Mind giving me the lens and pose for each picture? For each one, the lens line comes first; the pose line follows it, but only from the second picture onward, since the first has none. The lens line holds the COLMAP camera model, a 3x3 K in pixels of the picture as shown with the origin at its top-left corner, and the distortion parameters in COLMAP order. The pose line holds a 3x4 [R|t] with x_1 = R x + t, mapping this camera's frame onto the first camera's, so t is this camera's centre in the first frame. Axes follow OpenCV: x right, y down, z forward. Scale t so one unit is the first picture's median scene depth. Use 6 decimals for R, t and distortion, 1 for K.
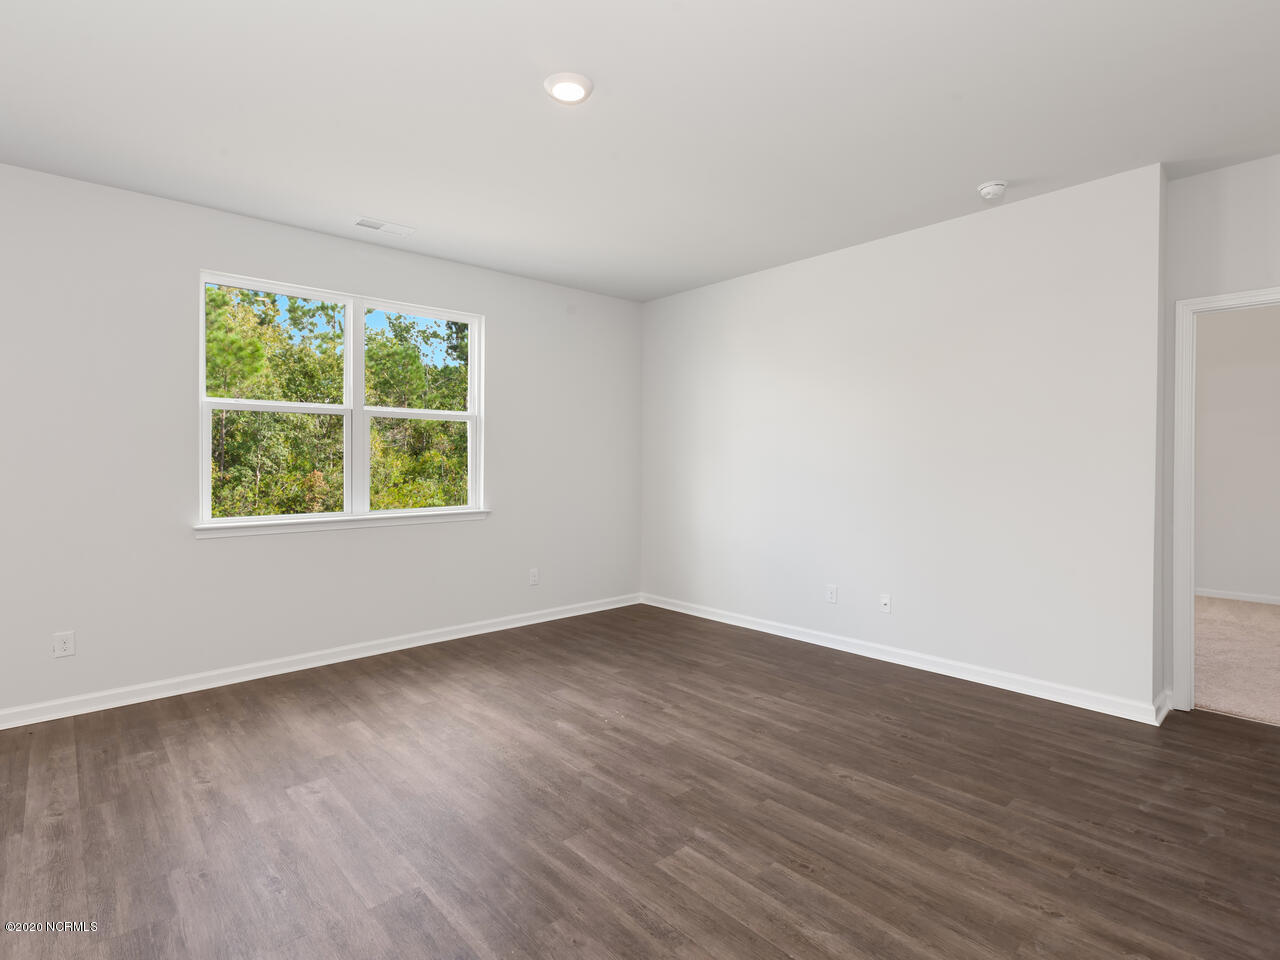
lens RADIAL K [[649.0, 0, 634.7], [0, 649.0, 460.2], [0, 0, 1]] dist [0.010695, -0.000931]
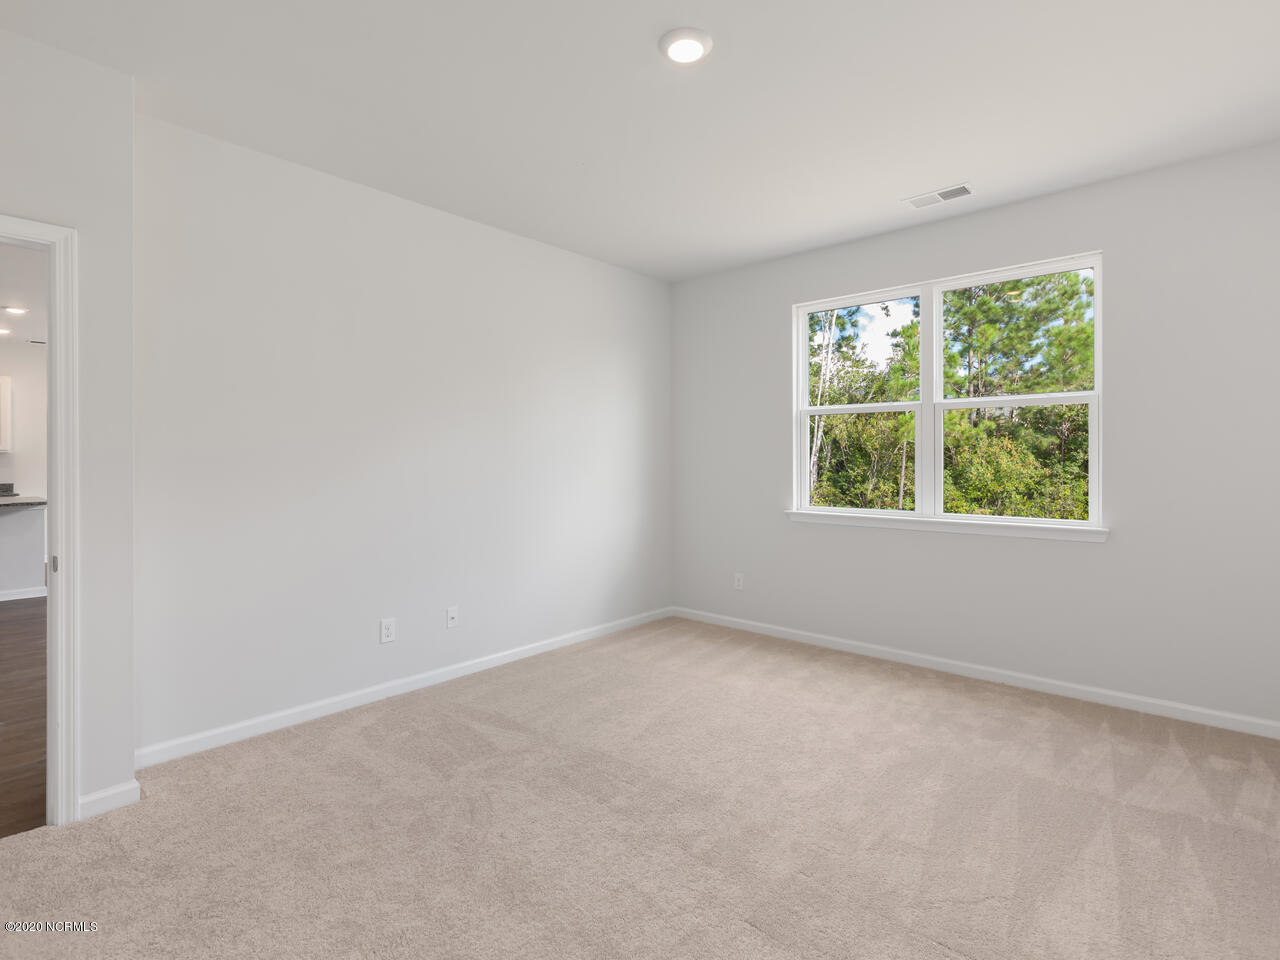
lens RADIAL K [[649.0, 0, 634.7], [0, 649.0, 460.2], [0, 0, 1]] dist [0.010695, -0.000931]
pose [[0.116759, 0.001974, -0.993158, 0.598172], [0.000060, 0.999998, 0.001994, 0.001495], [0.993160, -0.000292, 0.116758, 0.625386]]
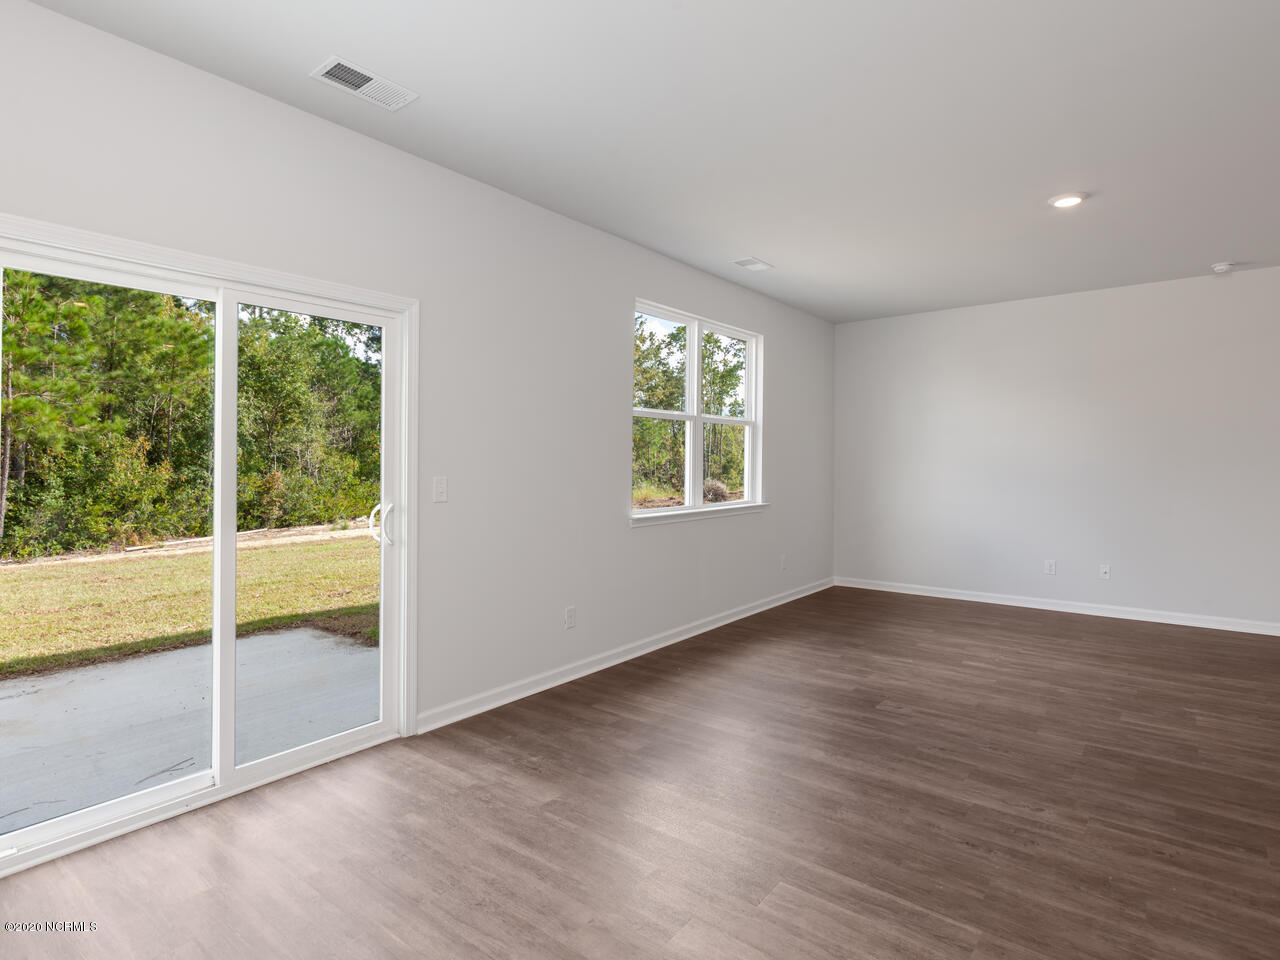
lens RADIAL K [[676.1, 0, 635.1], [0, 676.1, 466.7], [0, 0, 1]] dist [0.002689, -0.001260]
pose [[0.984475, 0.001869, 0.175513, -1.021216], [-0.003238, 0.999967, 0.007516, 0.003016], [-0.175493, -0.007968, 0.984448, -0.218406]]
